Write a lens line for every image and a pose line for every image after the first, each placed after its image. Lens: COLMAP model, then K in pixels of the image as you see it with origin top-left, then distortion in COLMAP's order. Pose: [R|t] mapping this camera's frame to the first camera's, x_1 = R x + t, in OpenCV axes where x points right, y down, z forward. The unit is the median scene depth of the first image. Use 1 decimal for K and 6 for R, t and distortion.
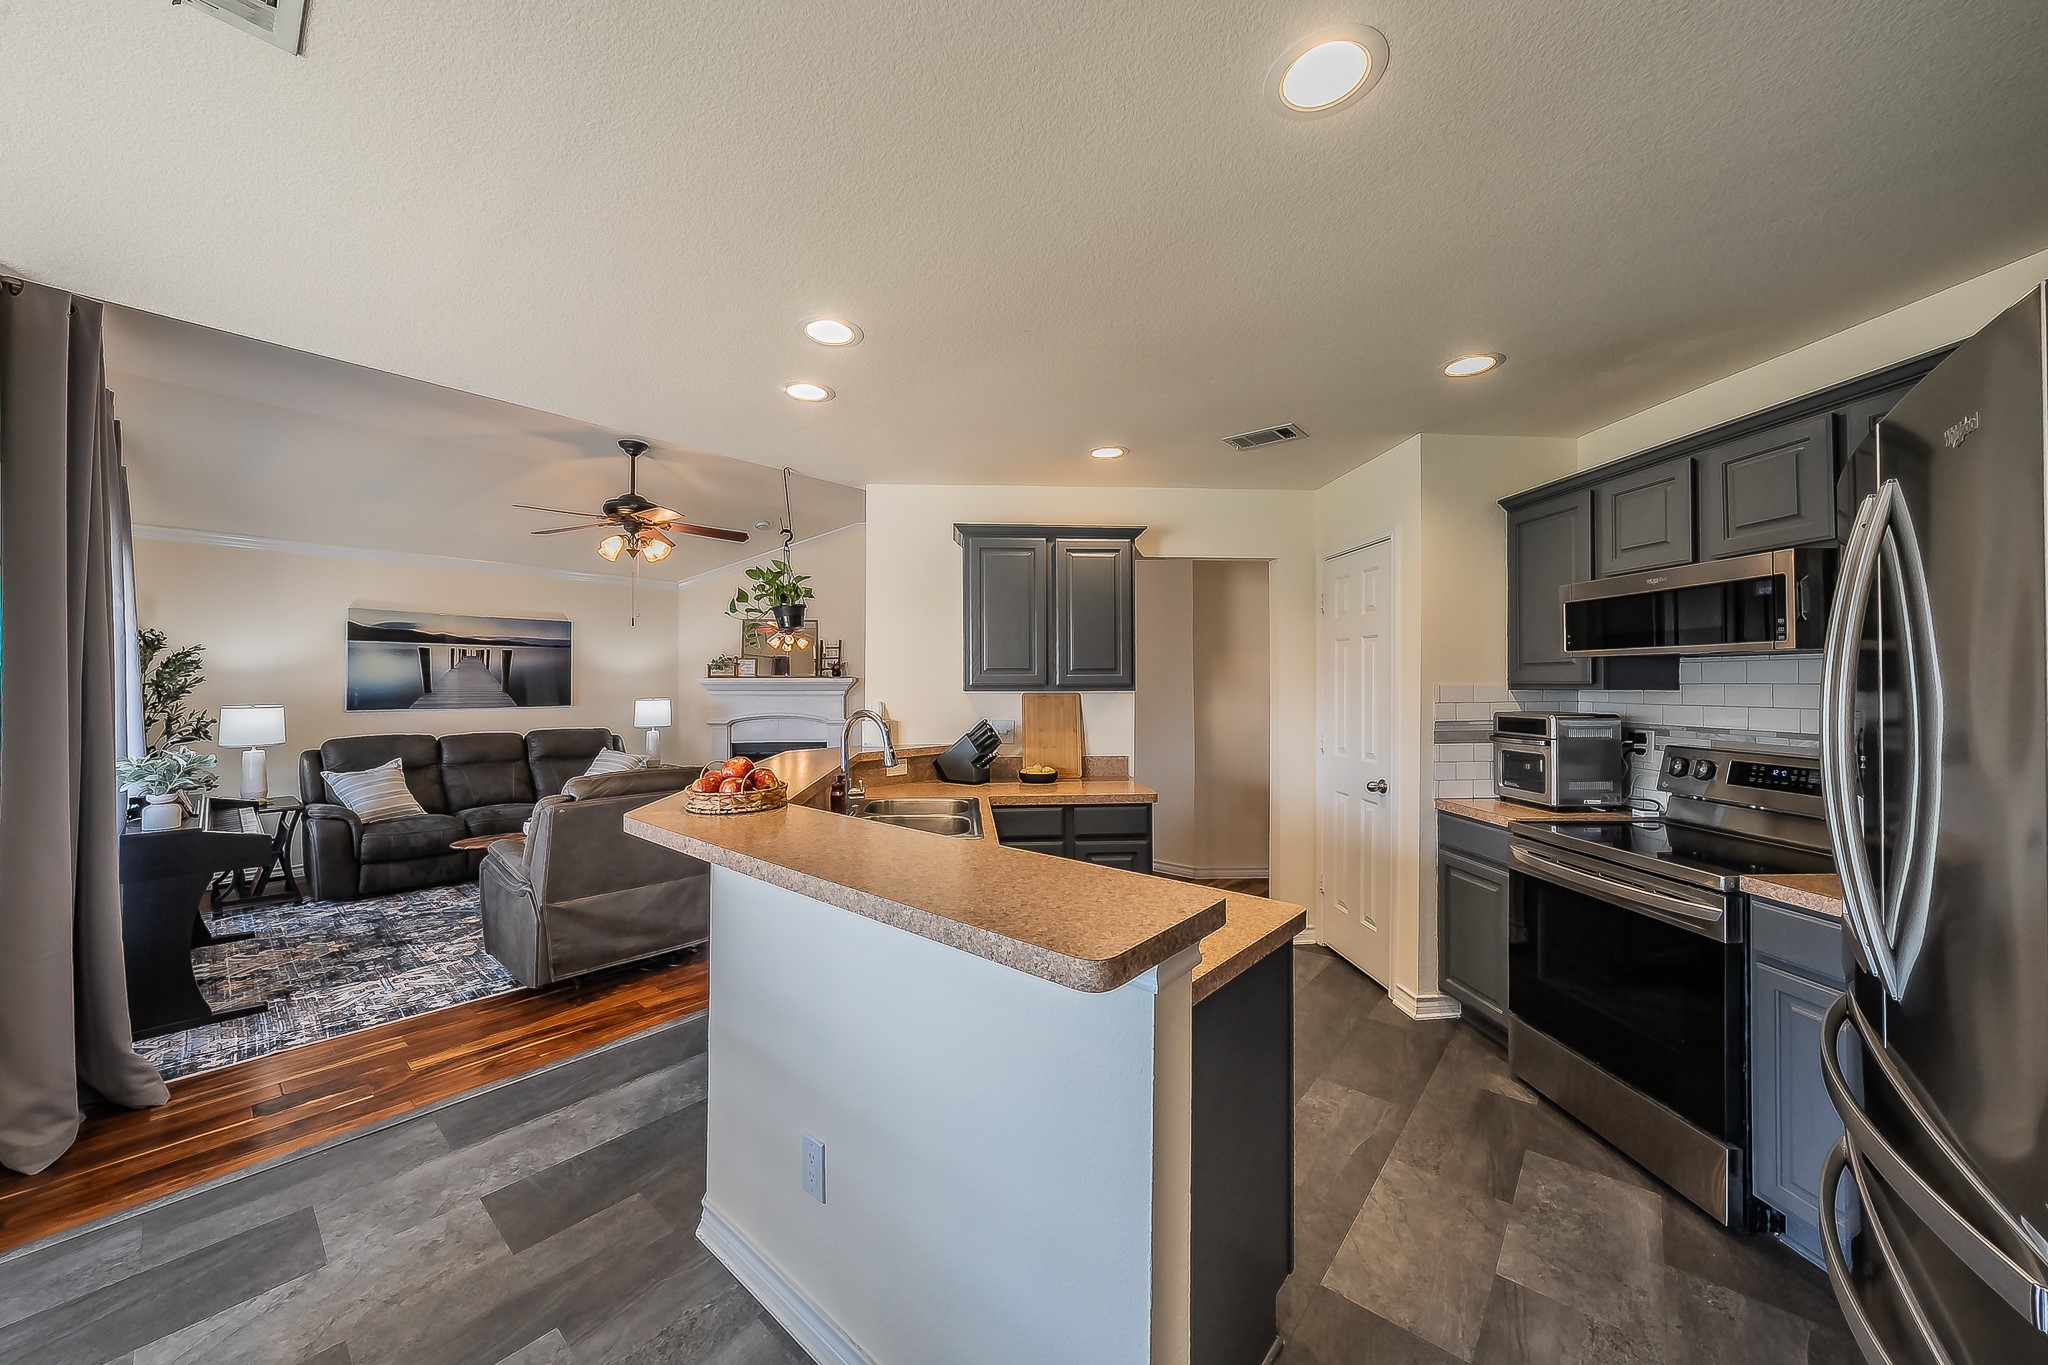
lens RADIAL K [[717.0, 0, 1006.9], [0, 717.0, 685.5], [0, 0, 1]] dist [-0.000697, 0.000070]
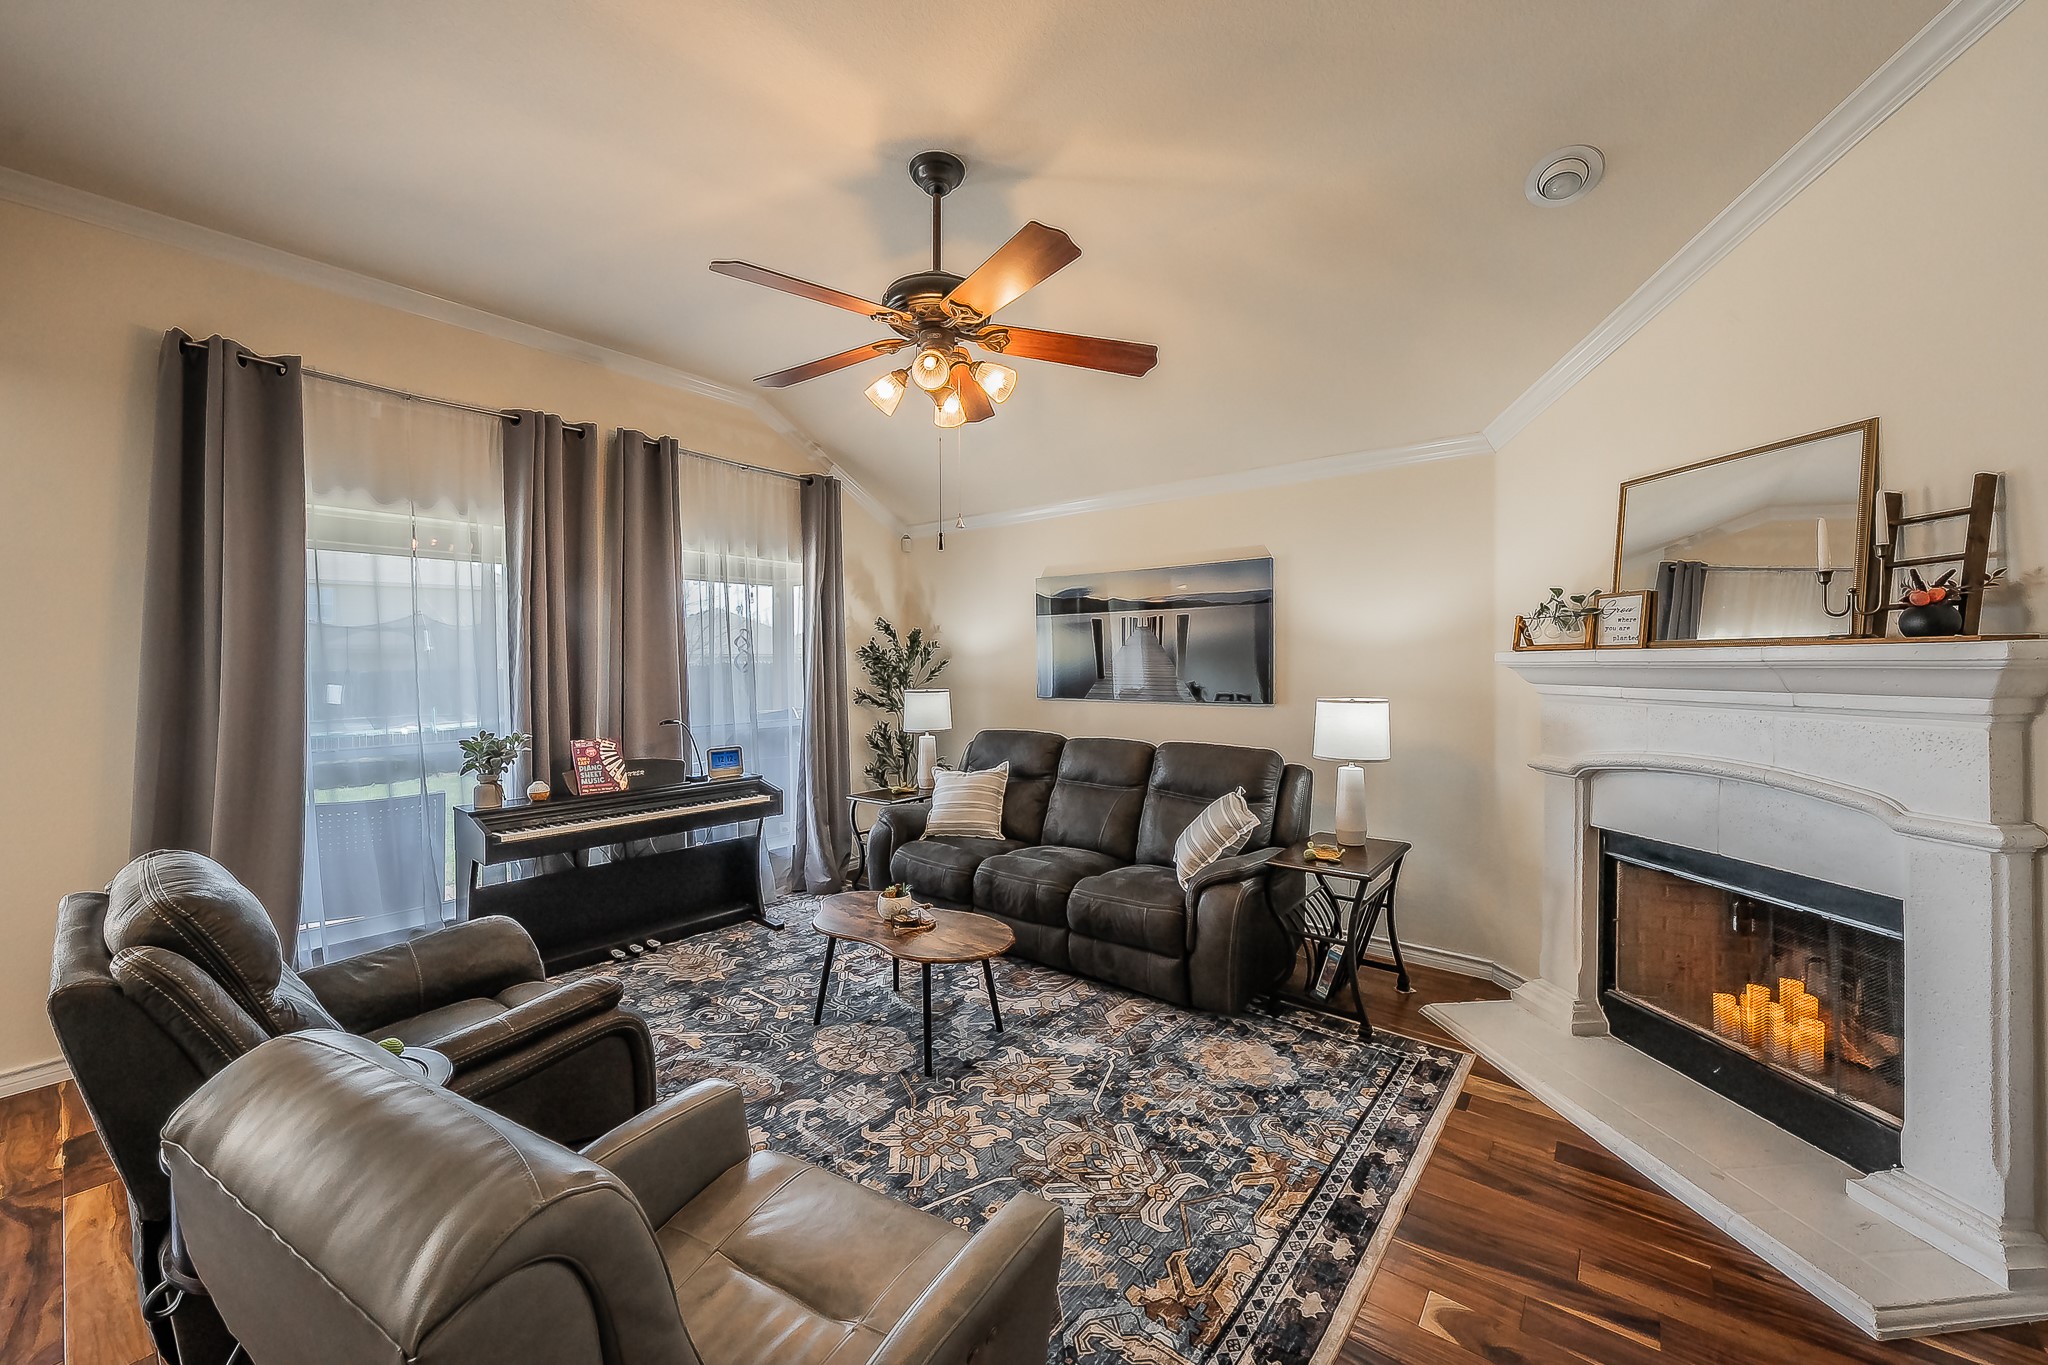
lens RADIAL K [[777.9, 0, 1022.5], [0, 777.9, 674.6], [0, 0, 1]] dist [0.007420, -0.000017]
pose [[0.039036, 0.014983, -0.999125, 0.007707], [0.003361, 0.999880, 0.015125, -0.006801], [0.999232, -0.003949, 0.038981, 0.959421]]
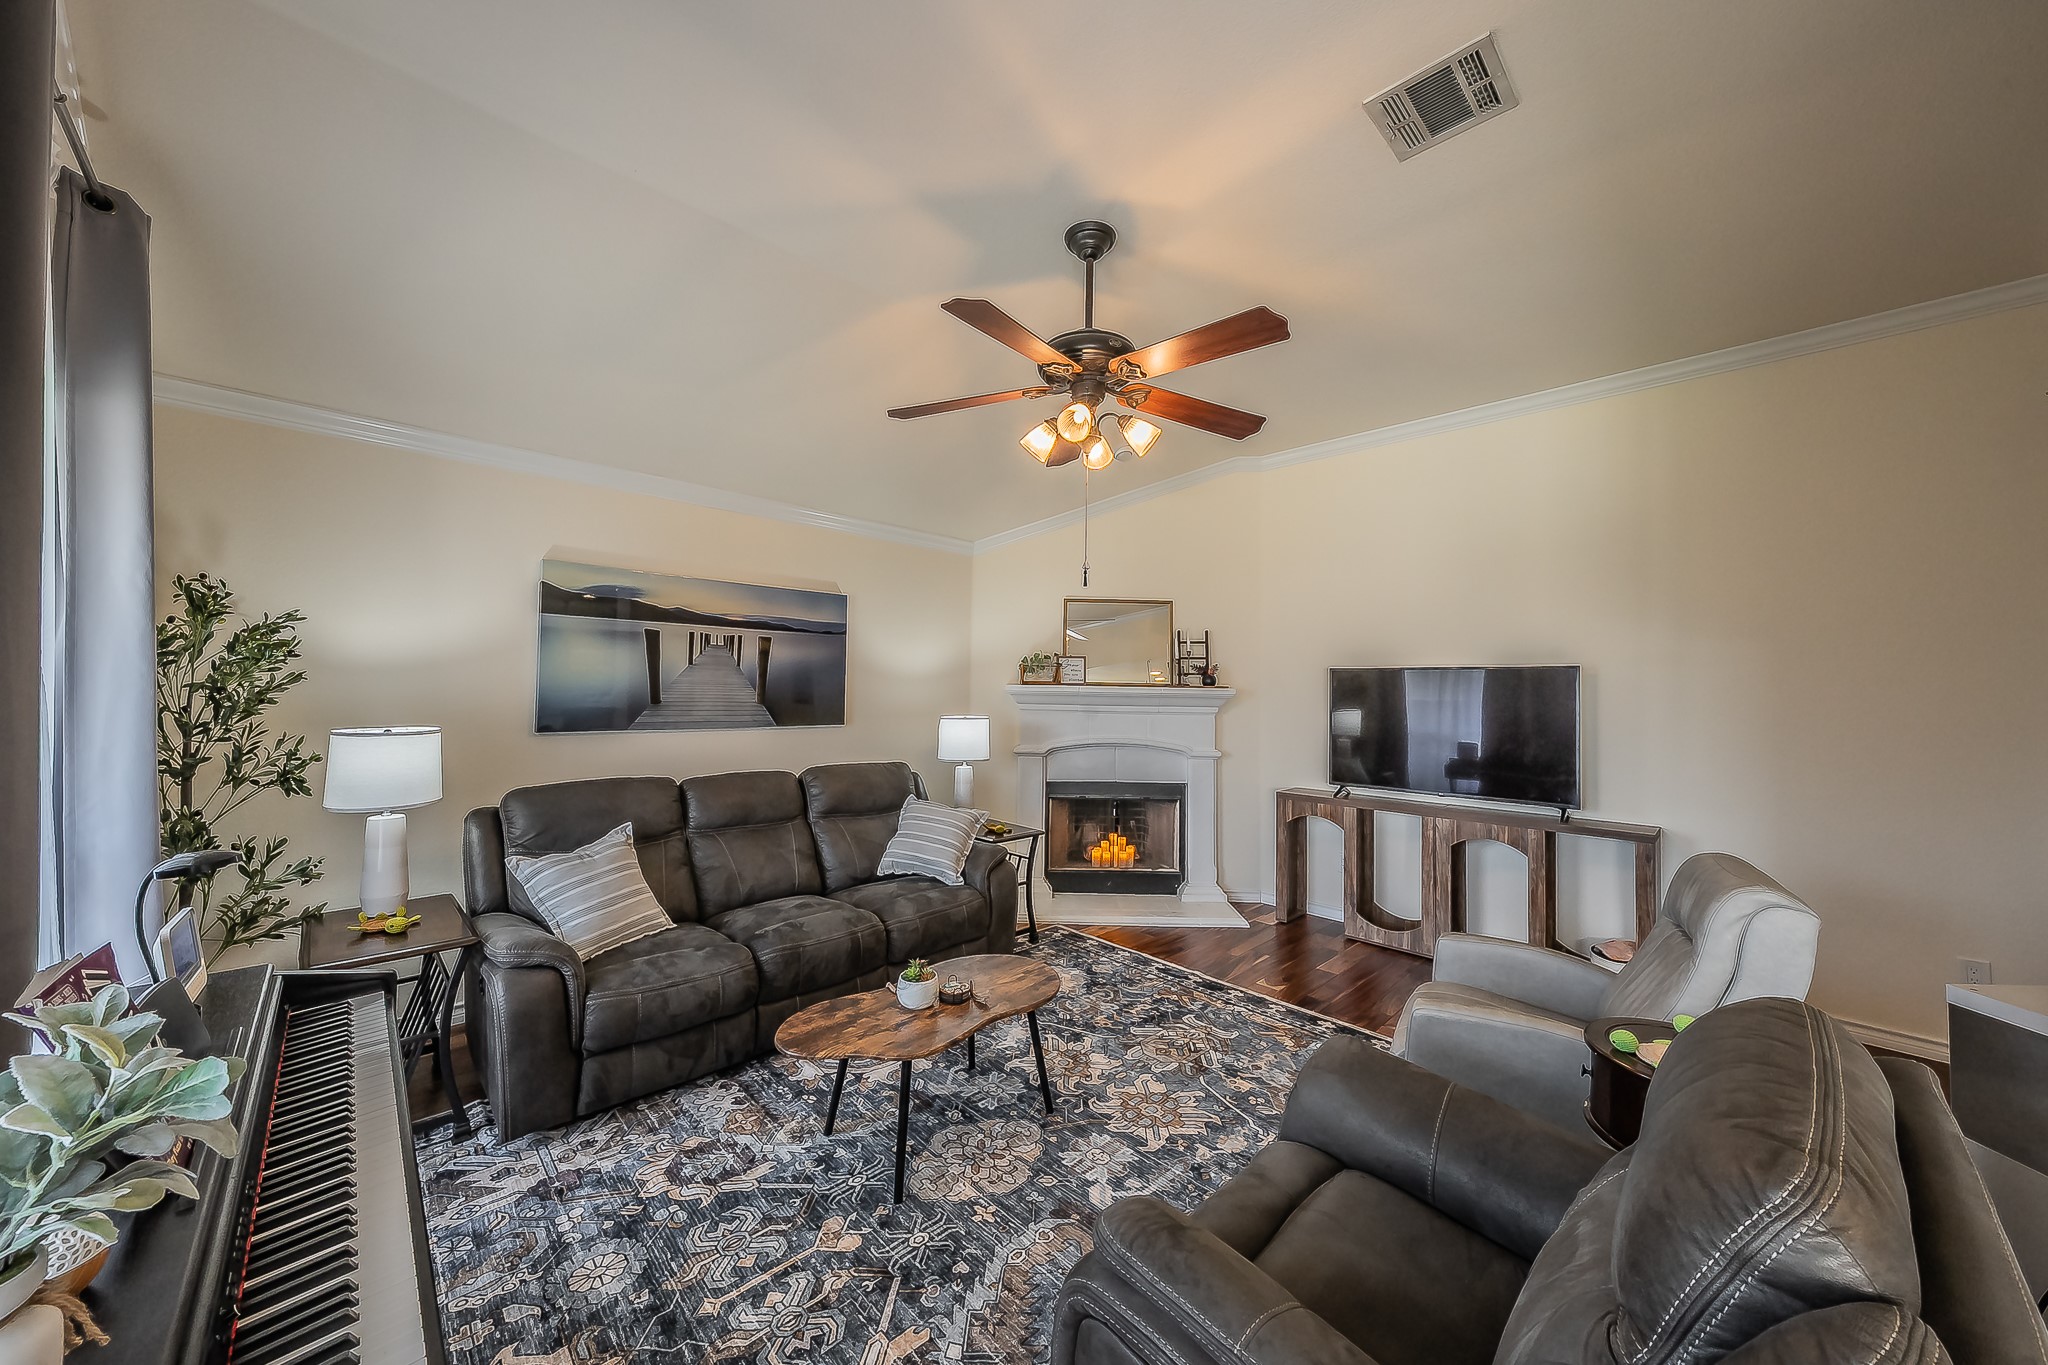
lens RADIAL K [[717.0, 0, 1034.3], [0, 717.0, 684.5], [0, 0, 1]] dist [-0.000697, 0.000070]
pose [[0.997141, 0.015303, -0.073996, -0.481558], [-0.016104, 0.999818, -0.010248, -0.005712], [0.073825, 0.011410, 0.997206, 0.454682]]
